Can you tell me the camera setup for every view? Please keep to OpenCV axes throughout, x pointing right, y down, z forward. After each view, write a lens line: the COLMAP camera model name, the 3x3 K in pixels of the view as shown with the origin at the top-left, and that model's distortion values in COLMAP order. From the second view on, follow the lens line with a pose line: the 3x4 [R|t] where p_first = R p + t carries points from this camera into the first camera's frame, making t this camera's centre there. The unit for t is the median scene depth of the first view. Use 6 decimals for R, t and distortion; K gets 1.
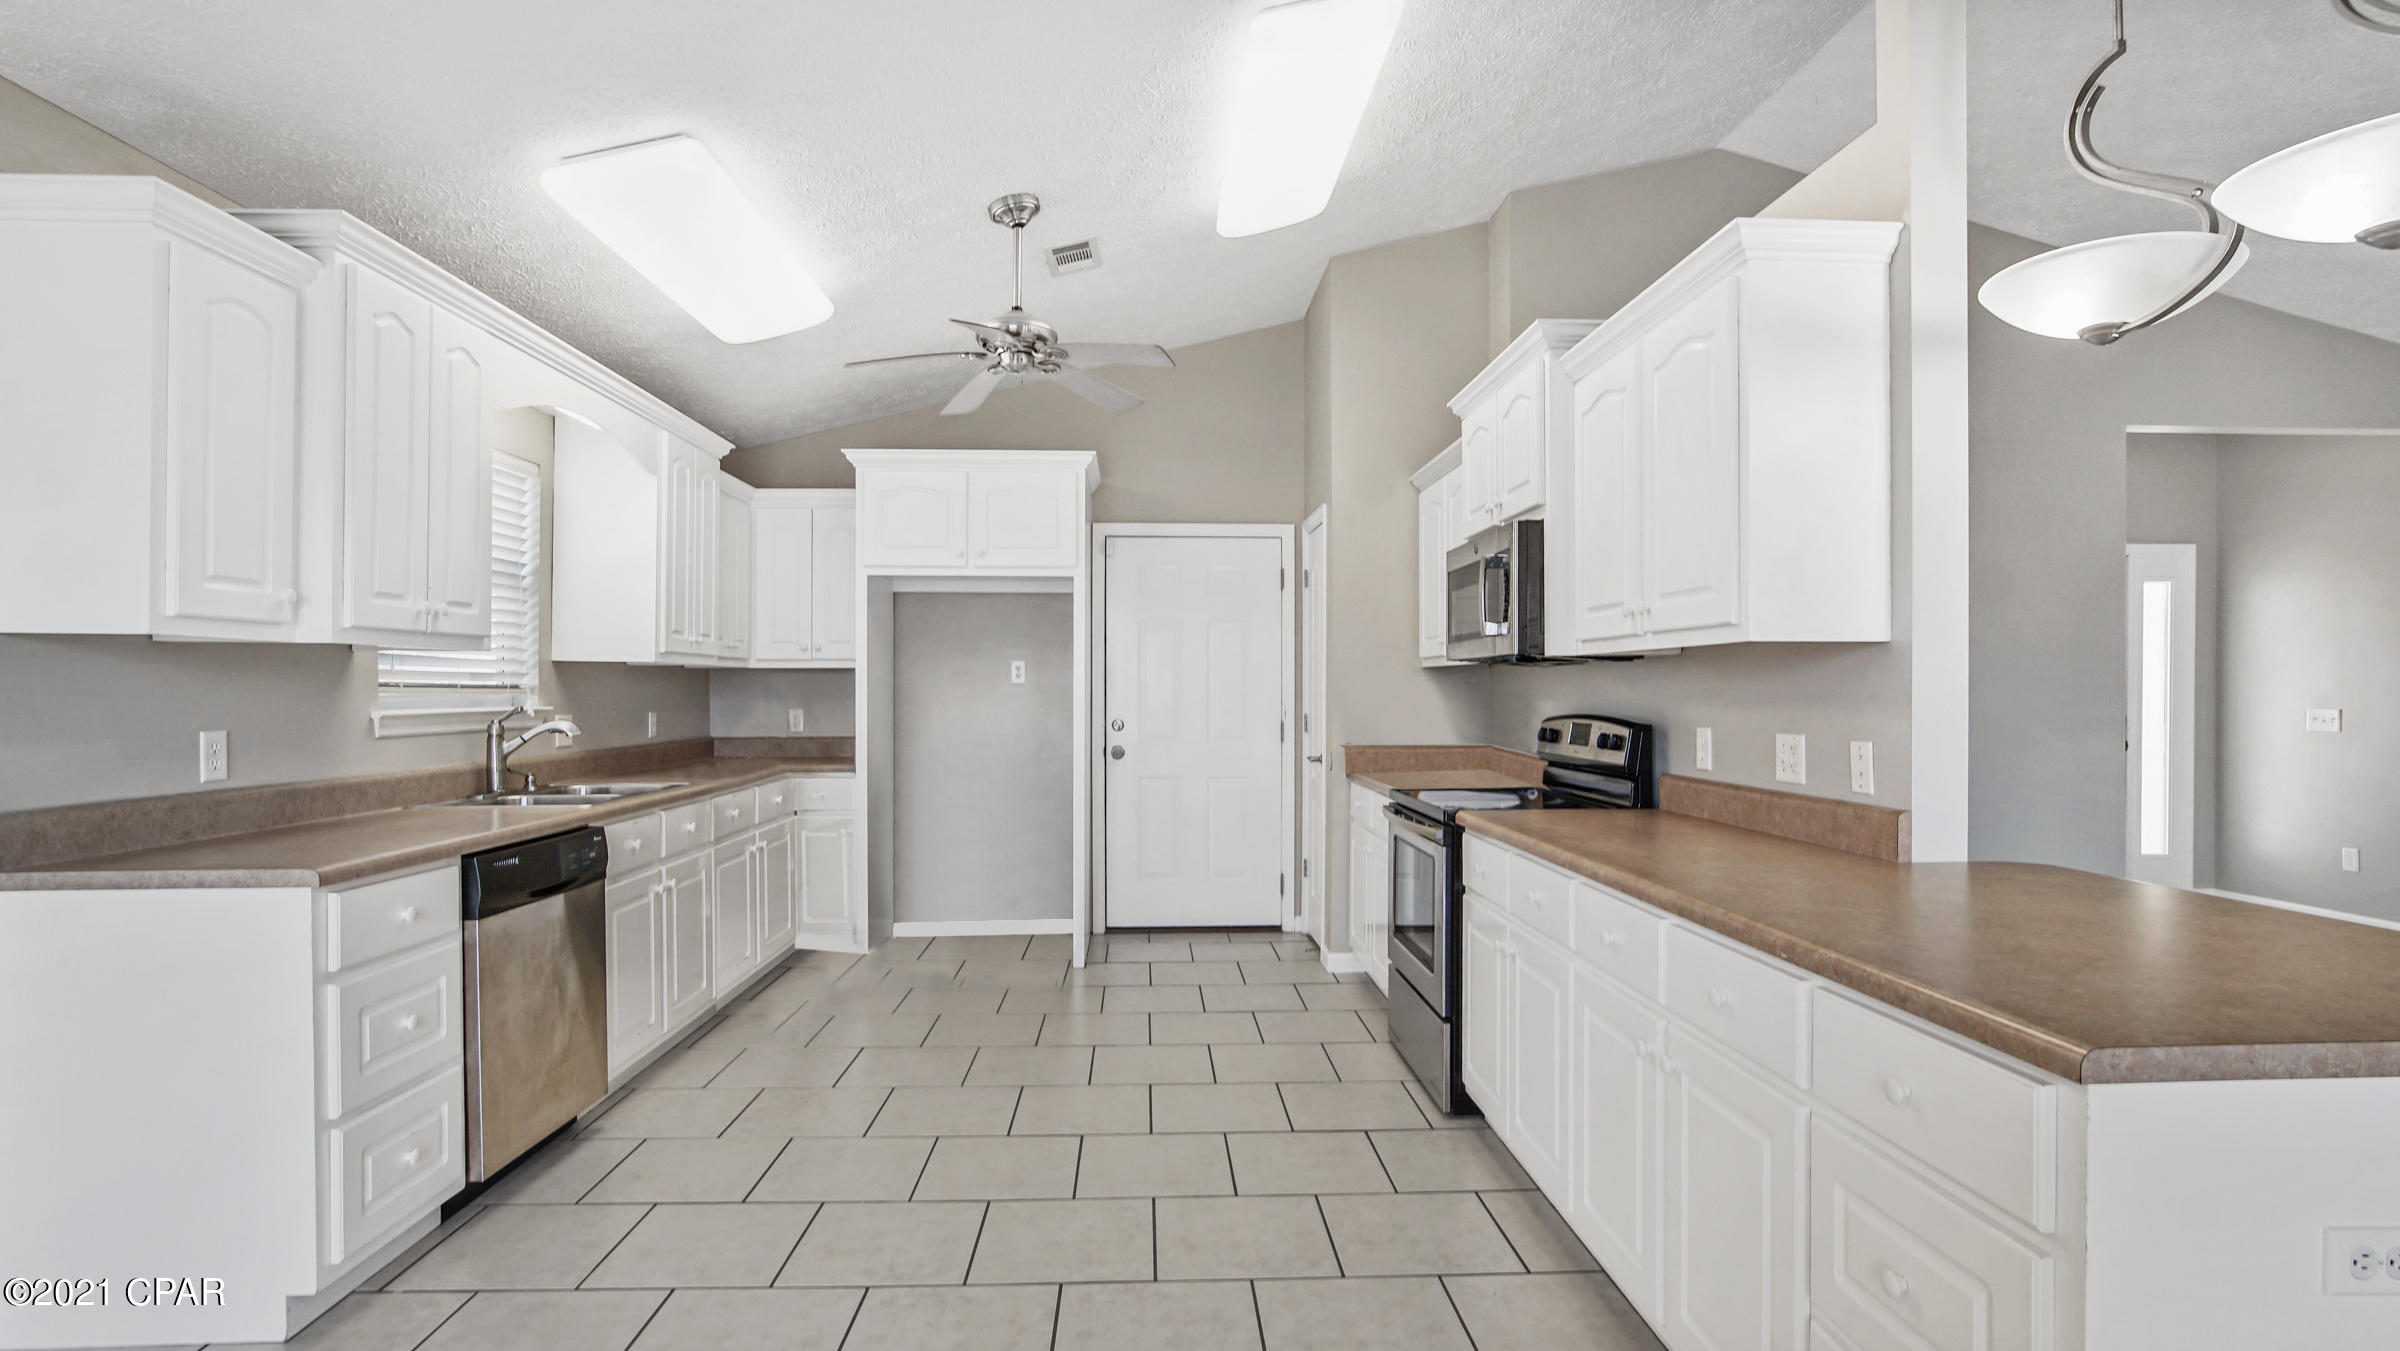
lens RADIAL K [[1009.2, 0, 1045.5], [0, 1009.2, 686.4], [0, 0, 1]] dist [-0.013479, 0.000028]
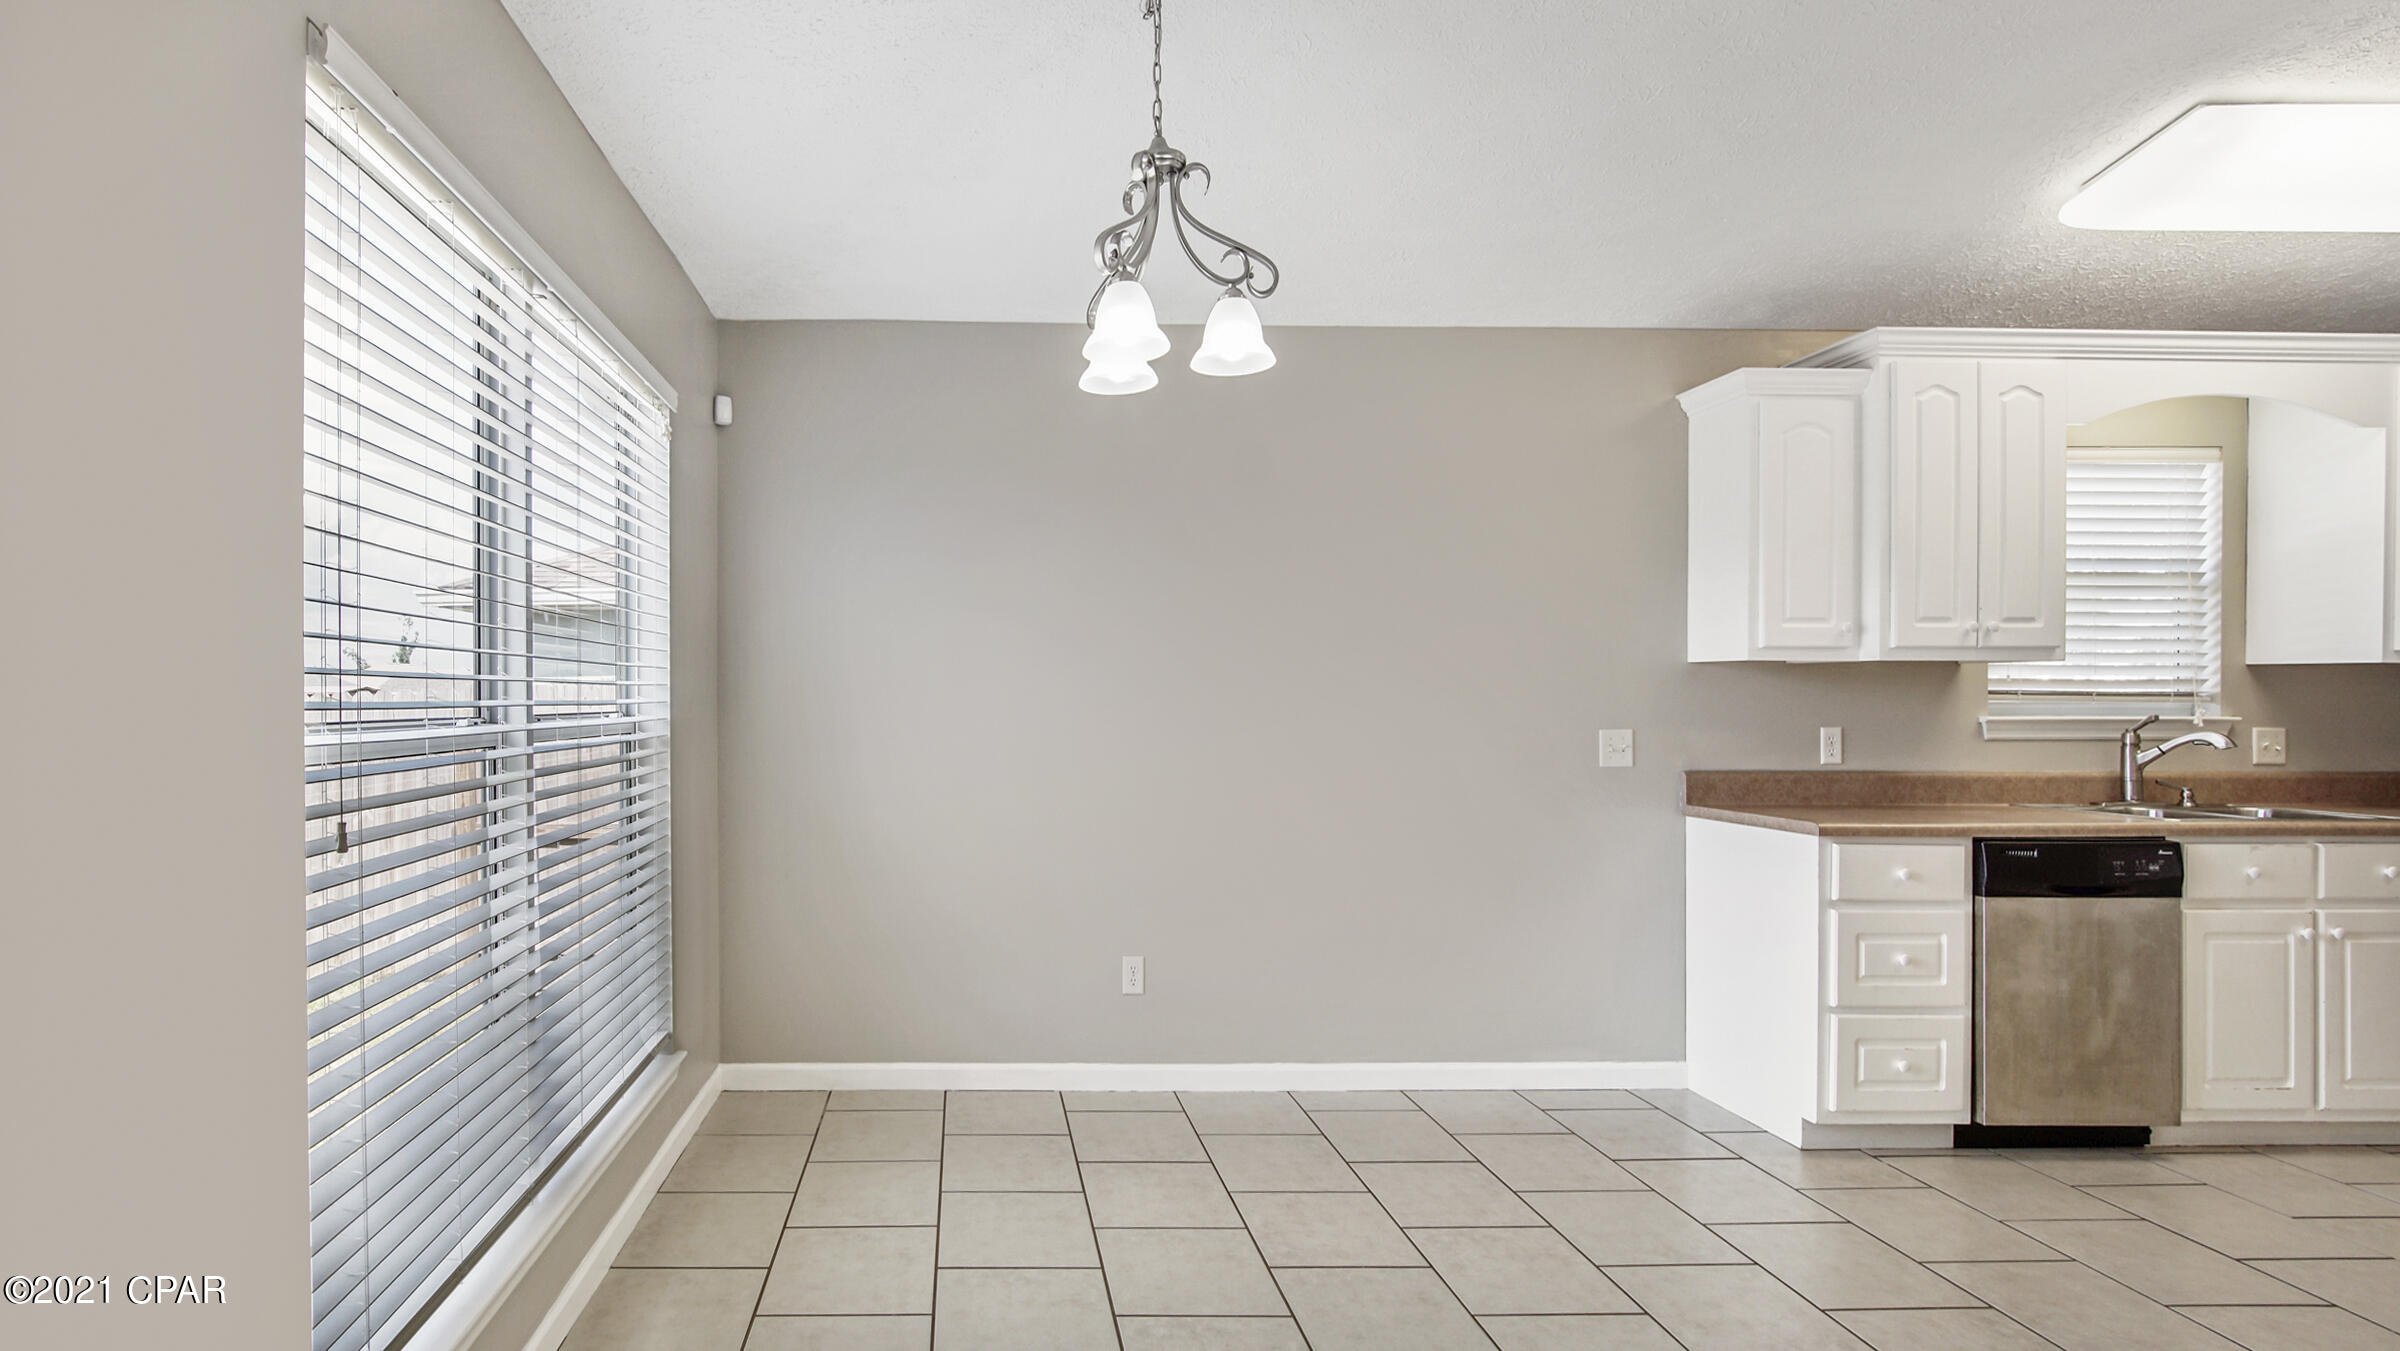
lens RADIAL K [[1137.4, 0, 1193.6], [0, 1137.4, 696.8], [0, 0, 1]] dist [-0.003666, -0.000221]
pose [[0.143579, 0.000750, -0.989639, 0.509247], [0.000702, 0.999999, 0.000859, 0.000984], [0.989639, -0.000818, 0.143579, -0.072331]]
